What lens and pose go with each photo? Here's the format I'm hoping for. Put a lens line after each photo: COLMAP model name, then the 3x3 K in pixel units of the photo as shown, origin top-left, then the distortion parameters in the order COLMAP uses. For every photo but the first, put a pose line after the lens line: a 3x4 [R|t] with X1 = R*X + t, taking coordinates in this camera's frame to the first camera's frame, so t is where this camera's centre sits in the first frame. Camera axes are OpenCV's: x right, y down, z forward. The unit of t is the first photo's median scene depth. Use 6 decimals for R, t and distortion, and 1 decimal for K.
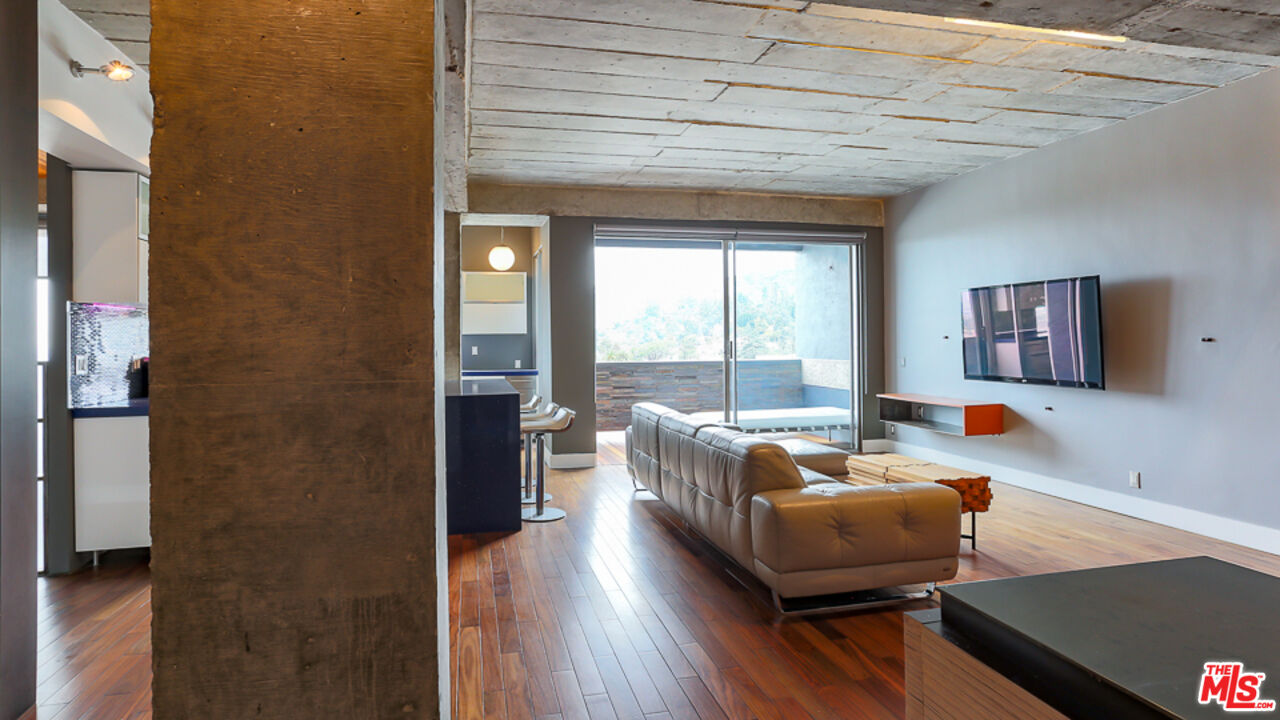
lens RADIAL K [[700.8, 0, 640.6], [0, 700.8, 332.2], [0, 0, 1]] dist [-0.001075, -0.000020]
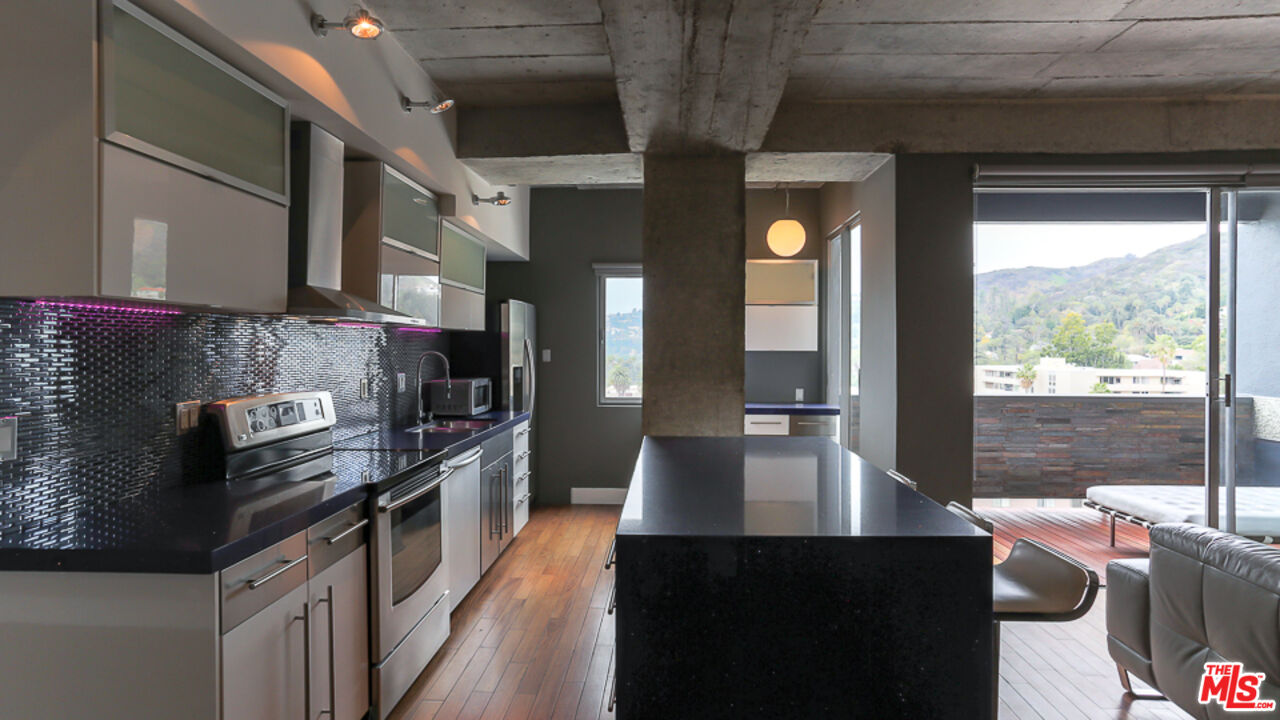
lens RADIAL K [[666.2, 0, 644.4], [0, 666.2, 352.4], [0, 0, 1]] dist [-0.000717, 0.000129]
pose [[0.959660, 0.017199, -0.280638, -0.151423], [-0.010807, 0.999646, 0.024310, -0.011116], [0.280957, -0.020297, 0.959506, 0.361719]]
